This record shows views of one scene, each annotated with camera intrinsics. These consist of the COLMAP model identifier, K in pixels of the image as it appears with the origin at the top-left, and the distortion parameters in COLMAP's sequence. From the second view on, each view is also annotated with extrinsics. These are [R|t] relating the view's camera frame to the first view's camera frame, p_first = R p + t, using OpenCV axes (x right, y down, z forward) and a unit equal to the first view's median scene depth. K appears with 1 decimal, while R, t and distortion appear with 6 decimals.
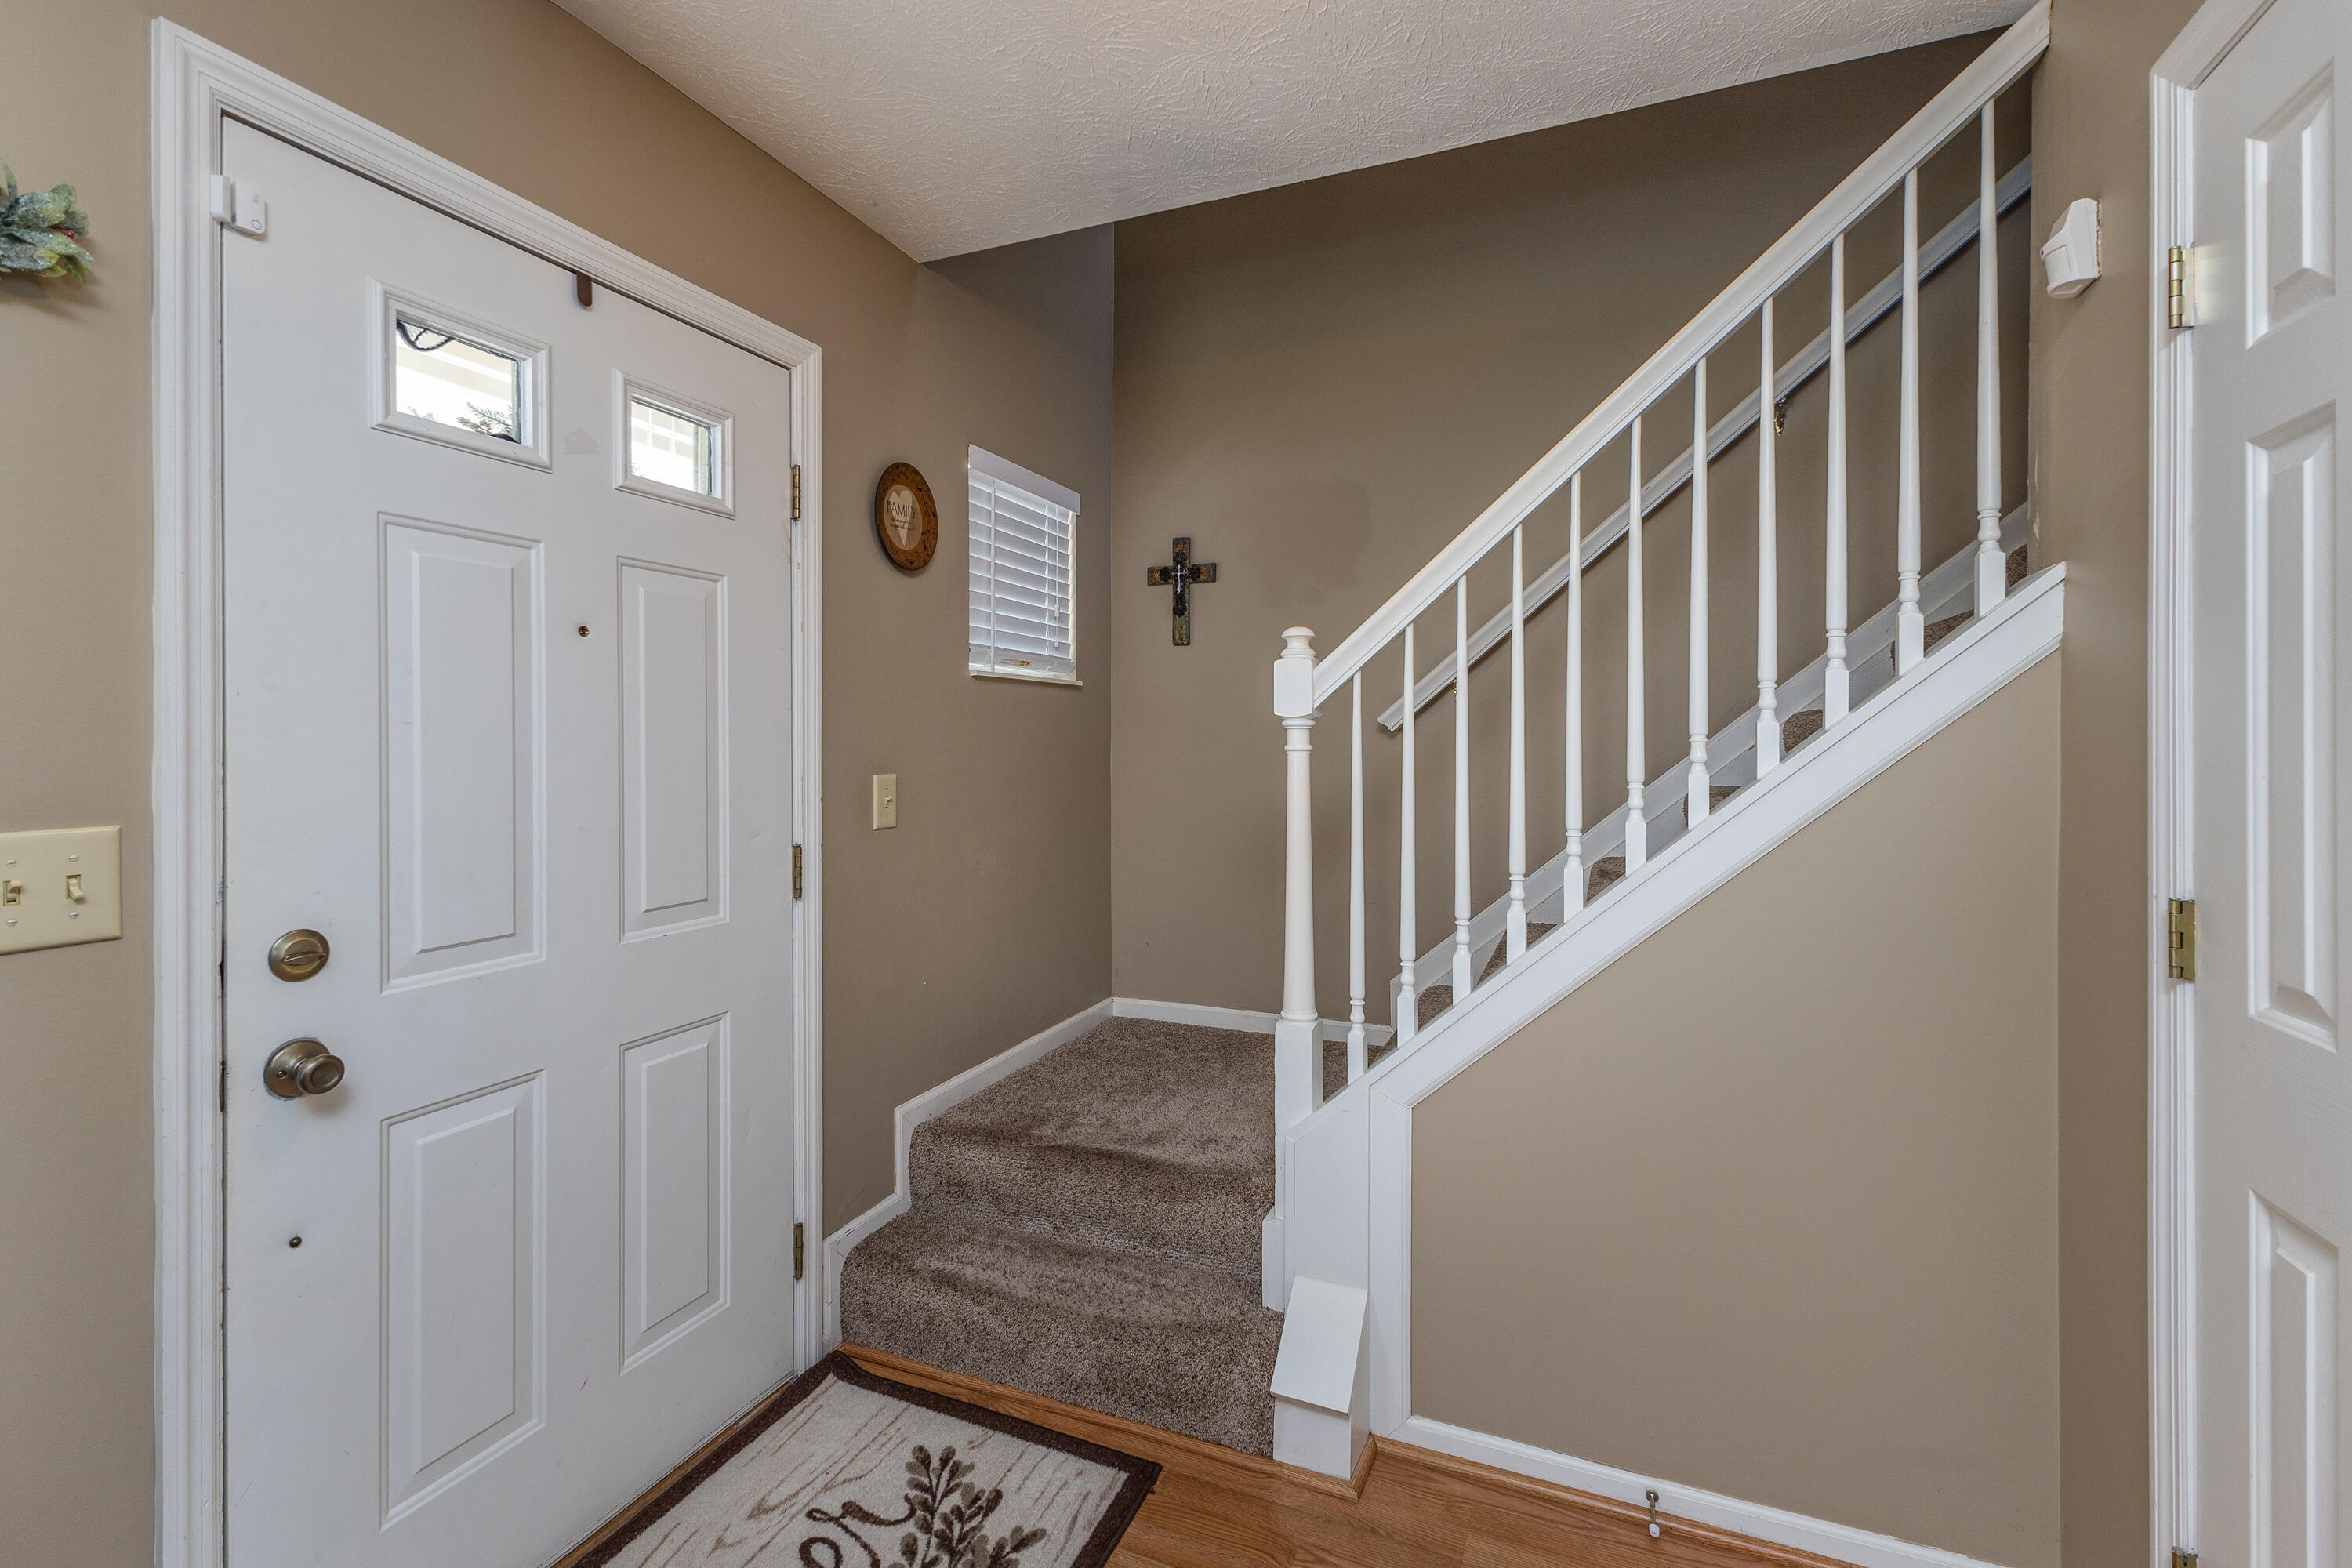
lens RADIAL K [[1019.1, 0, 1178.7], [0, 1019.1, 730.5], [0, 0, 1]] dist [0.000689, 0.000351]
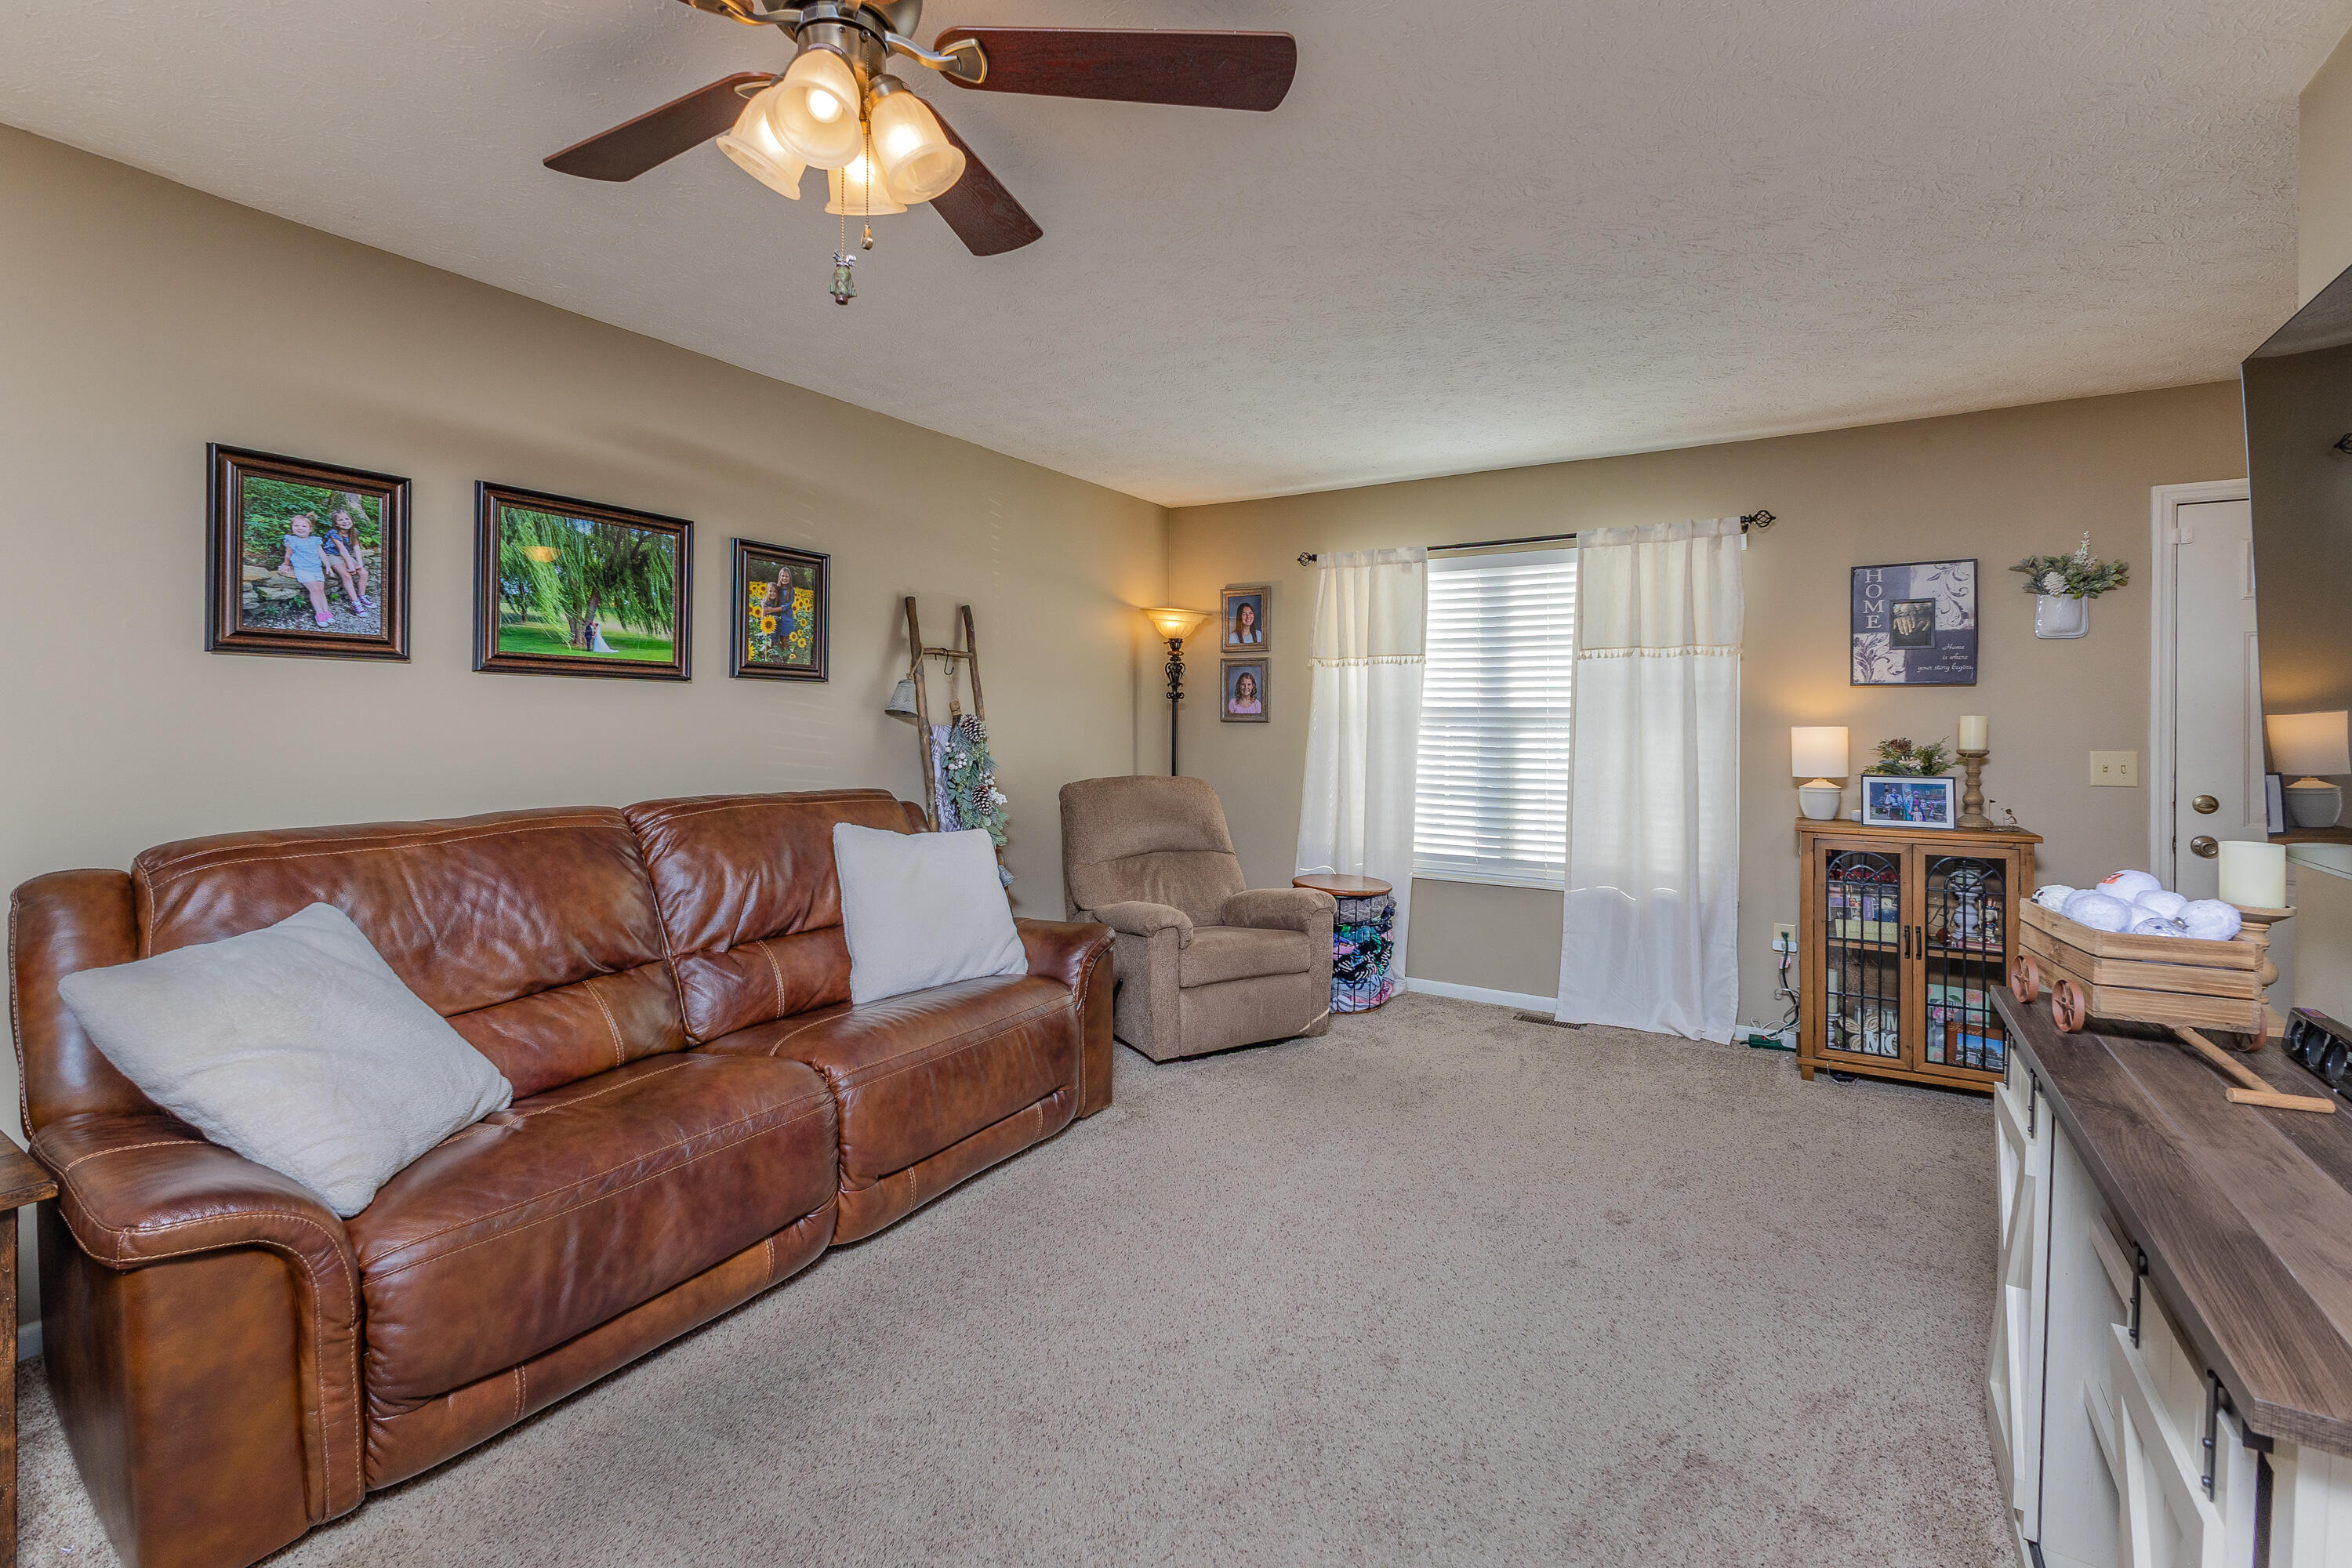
lens RADIAL K [[1019.1, 0, 1178.7], [0, 1019.1, 730.5], [0, 0, 1]] dist [0.000689, 0.000351]
pose [[-0.163374, 0.007507, -0.986536, 1.376773], [0.004118, 0.999968, 0.006927, -0.003360], [0.986556, -0.002931, -0.163400, -0.757833]]
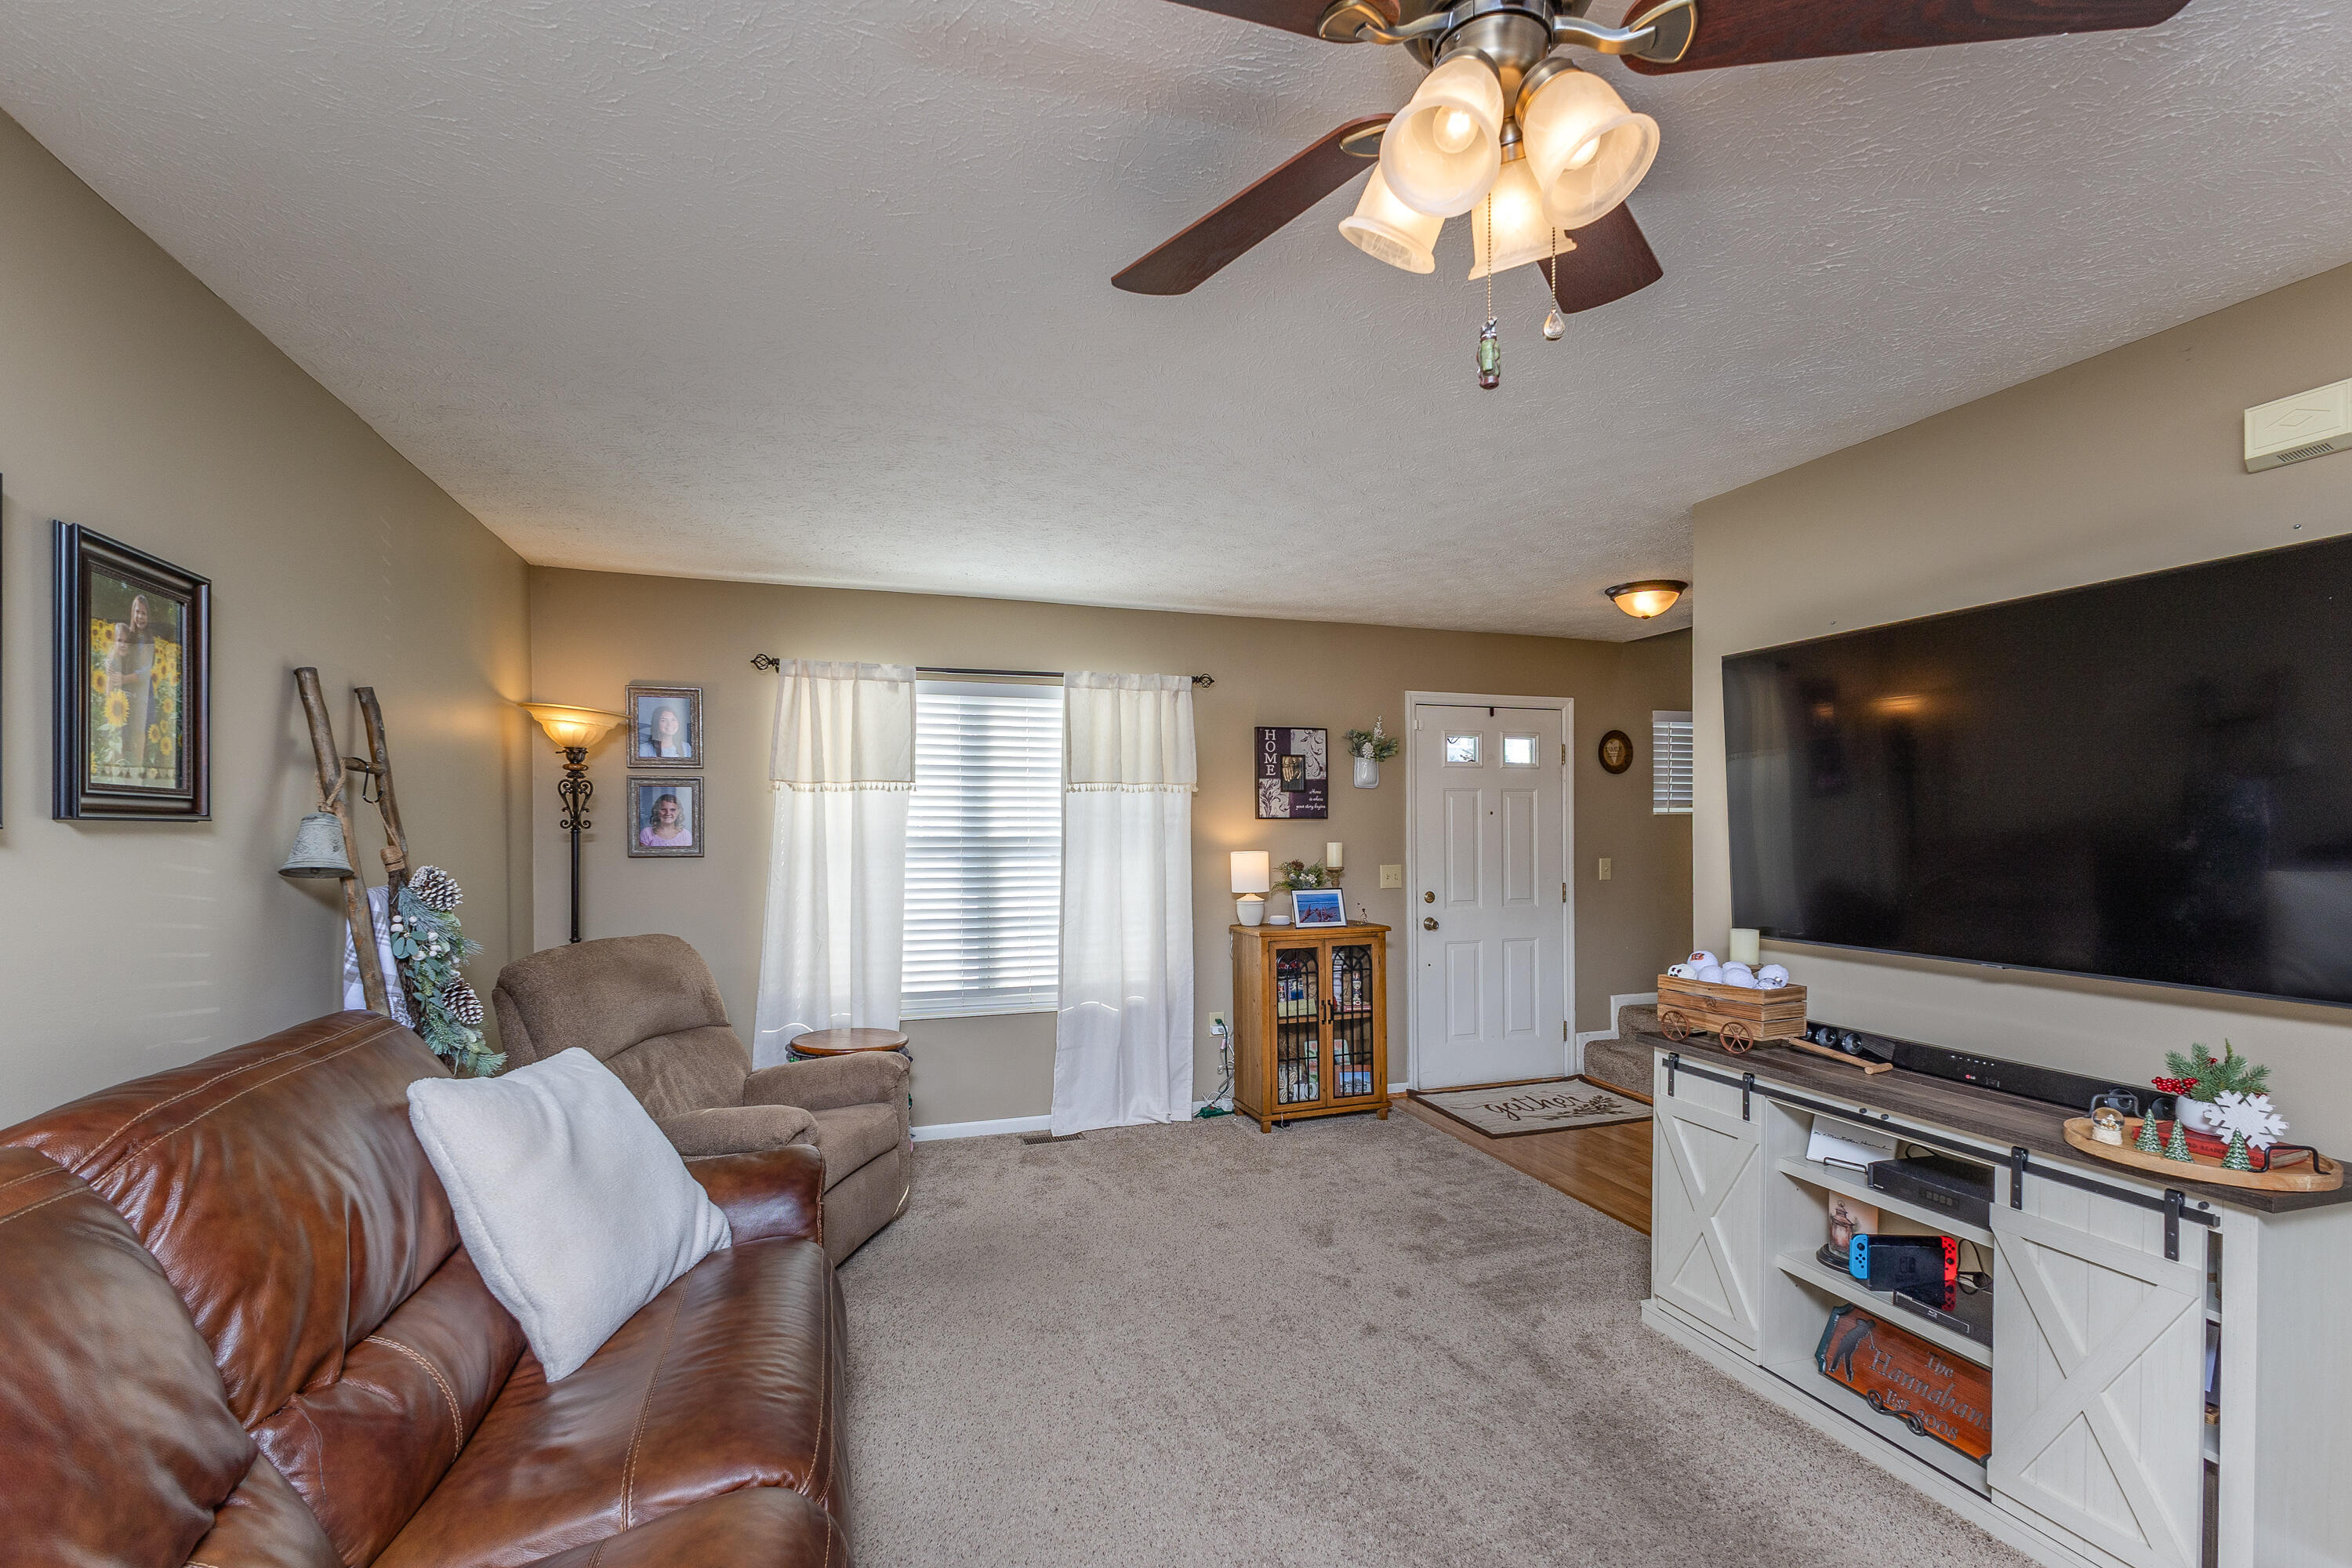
lens RADIAL K [[1032.7, 0, 1179.9], [0, 1032.7, 840.4], [0, 0, 1]] dist [0.000492, 0.000102]
pose [[0.657839, 0.008018, -0.753116, 1.033317], [0.010514, 0.999748, 0.019828, -0.068829], [0.753086, -0.020962, 0.657589, -1.597558]]
